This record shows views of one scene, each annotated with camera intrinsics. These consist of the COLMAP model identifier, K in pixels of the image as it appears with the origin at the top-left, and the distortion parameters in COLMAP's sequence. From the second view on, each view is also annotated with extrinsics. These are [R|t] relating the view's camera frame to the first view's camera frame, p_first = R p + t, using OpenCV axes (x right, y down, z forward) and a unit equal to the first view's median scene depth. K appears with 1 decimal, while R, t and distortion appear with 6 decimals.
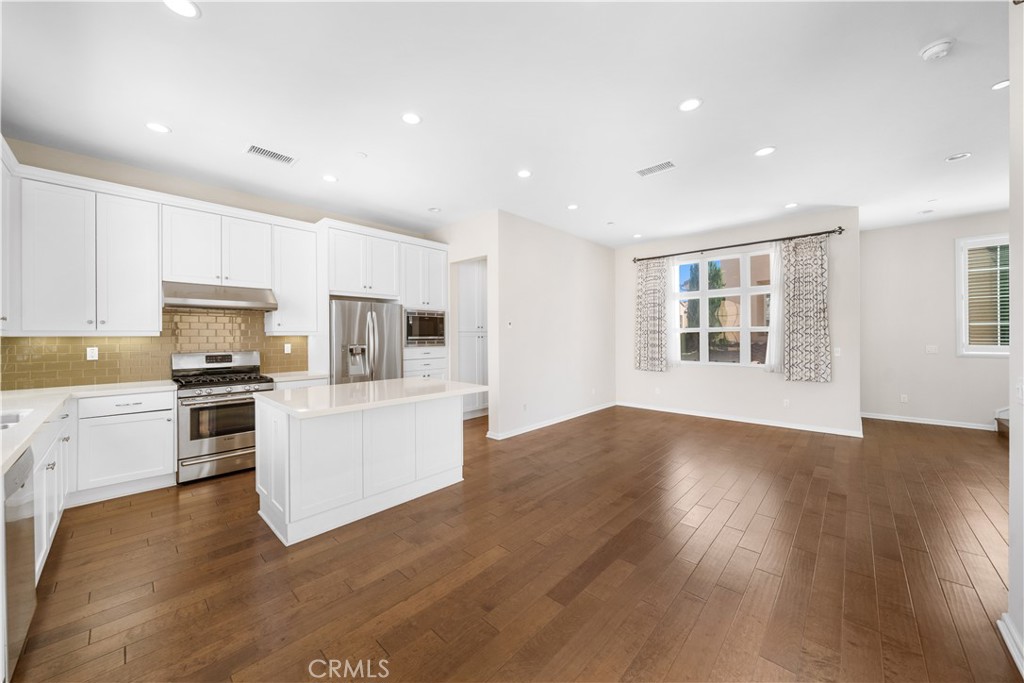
lens RADIAL K [[370.7, 0, 508.0], [0, 370.7, 335.1], [0, 0, 1]] dist [-0.002876, 0.000060]
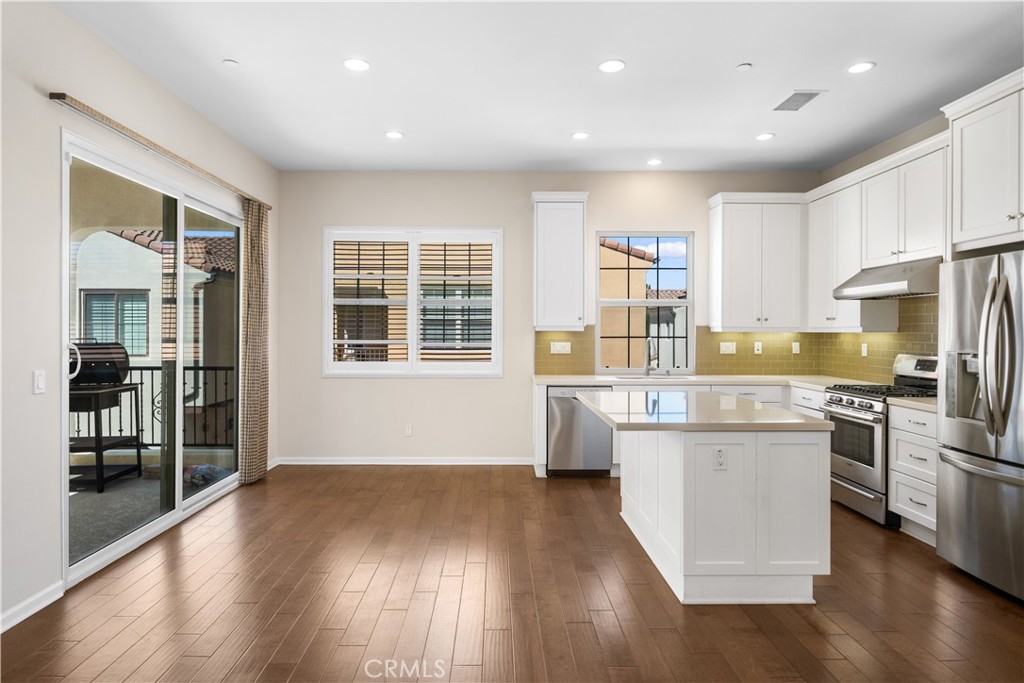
lens RADIAL K [[593.2, 0, 504.6], [0, 593.2, 334.5], [0, 0, 1]] dist [0.002702, 0.001552]
pose [[-0.721811, 0.007643, -0.692048, 0.529776], [0.004740, 0.999970, 0.006099, -0.003837], [0.692074, 0.001122, -0.721825, 1.160533]]
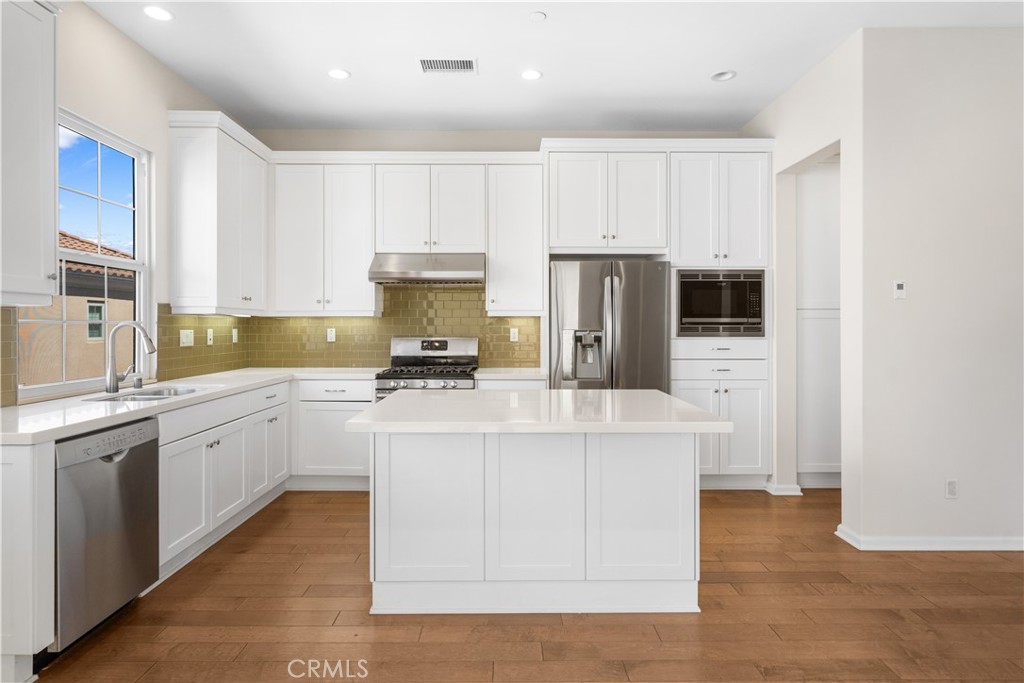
lens RADIAL K [[559.6, 0, 506.7], [0, 559.6, 324.6], [0, 0, 1]] dist [0.005500, -0.000722]
pose [[0.688977, 0.005191, -0.724764, 0.188844], [-0.002036, 0.999984, 0.005228, 0.011740], [0.724780, -0.002126, 0.688977, 0.256715]]
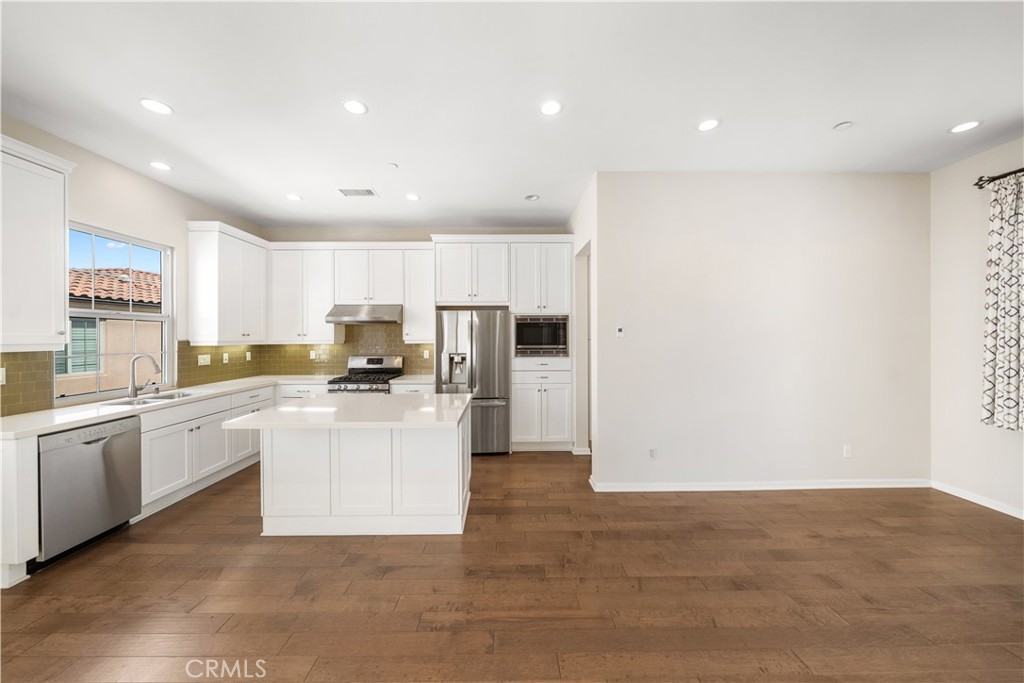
lens RADIAL K [[354.3, 0, 506.7], [0, 354.3, 335.0], [0, 0, 1]] dist [-0.004921, 0.000223]
pose [[0.689890, 0.001524, -0.723913, 0.396242], [0.001957, 0.999990, 0.003970, -0.028938], [0.723912, -0.004156, 0.689880, 0.443340]]
